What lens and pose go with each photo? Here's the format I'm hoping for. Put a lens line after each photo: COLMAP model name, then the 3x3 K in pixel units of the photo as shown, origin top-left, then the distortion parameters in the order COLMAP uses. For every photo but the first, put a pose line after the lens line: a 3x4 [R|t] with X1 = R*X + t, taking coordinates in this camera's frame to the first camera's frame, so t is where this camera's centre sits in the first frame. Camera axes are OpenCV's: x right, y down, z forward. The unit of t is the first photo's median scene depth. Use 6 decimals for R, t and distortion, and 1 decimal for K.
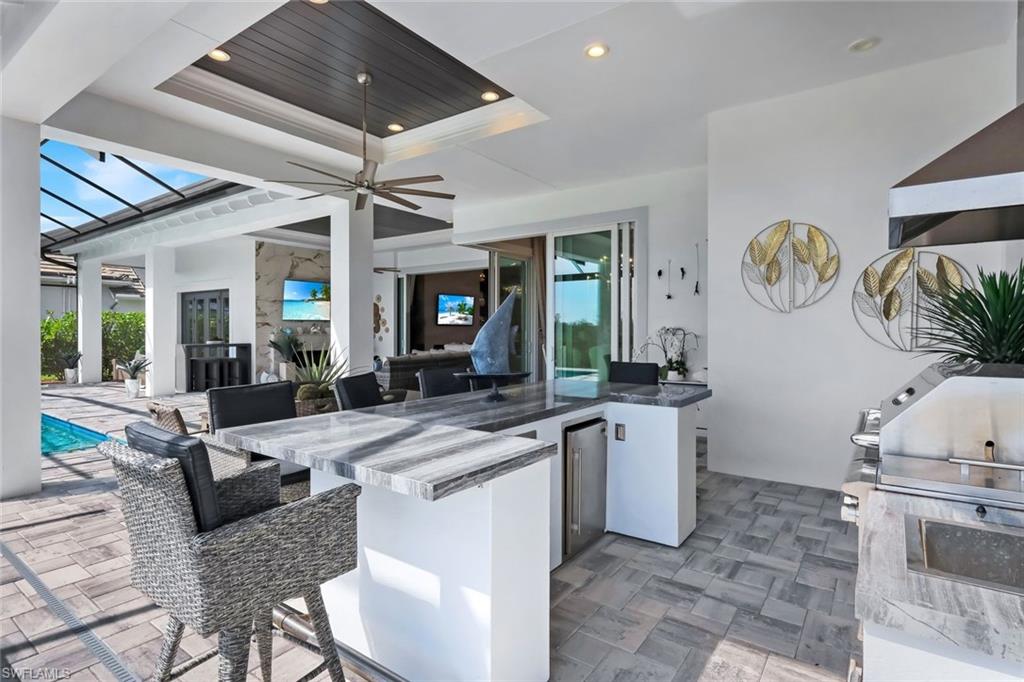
lens RADIAL K [[516.8, 0, 512.2], [0, 516.8, 326.3], [0, 0, 1]] dist [0.015164, 0.000526]
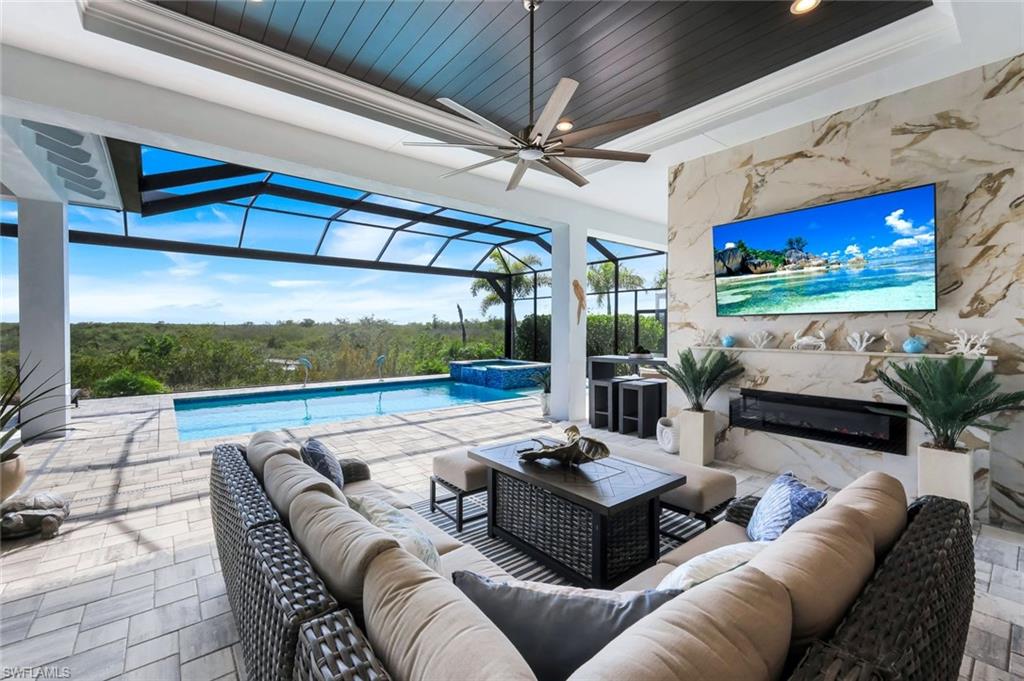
lens RADIAL K [[428.9, 0, 512.2], [0, 428.9, 325.8], [0, 0, 1]] dist [0.007358, 0.000103]
pose [[-0.255371, 0.001435, -0.966842, -0.029222], [0.018001, 0.999833, -0.003271, -0.005182], [0.966675, -0.018239, -0.255354, 0.873672]]
